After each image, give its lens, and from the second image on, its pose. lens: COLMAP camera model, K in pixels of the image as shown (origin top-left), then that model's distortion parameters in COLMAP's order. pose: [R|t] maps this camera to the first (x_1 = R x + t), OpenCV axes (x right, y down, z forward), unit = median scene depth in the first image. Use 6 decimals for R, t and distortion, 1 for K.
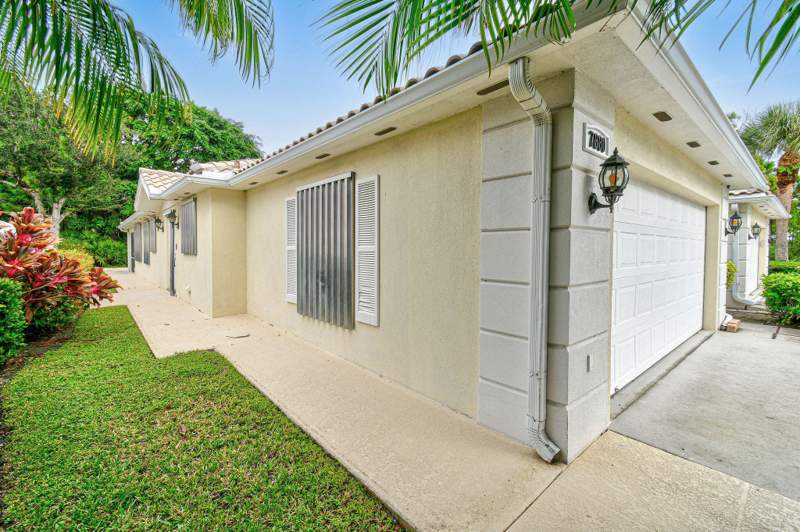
lens RADIAL K [[356.5, 0, 401.2], [0, 356.5, 262.8], [0, 0, 1]] dist [0.015304, -0.000189]
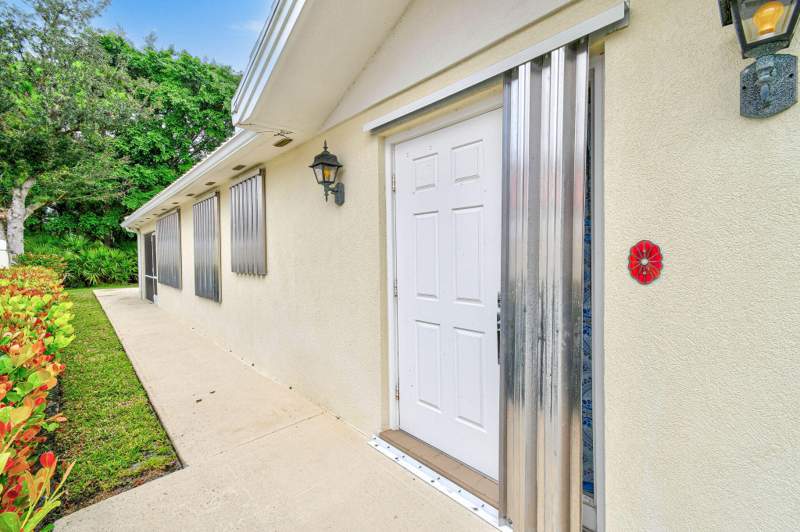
lens RADIAL K [[356.5, 0, 399.3], [0, 356.5, 263.5], [0, 0, 1]] dist [0.015304, -0.000189]
pose [[0.999747, -0.015625, 0.016186, -0.316099], [0.015768, 0.999837, -0.008754, -0.021646], [-0.016047, 0.009007, 0.999831, 0.372126]]
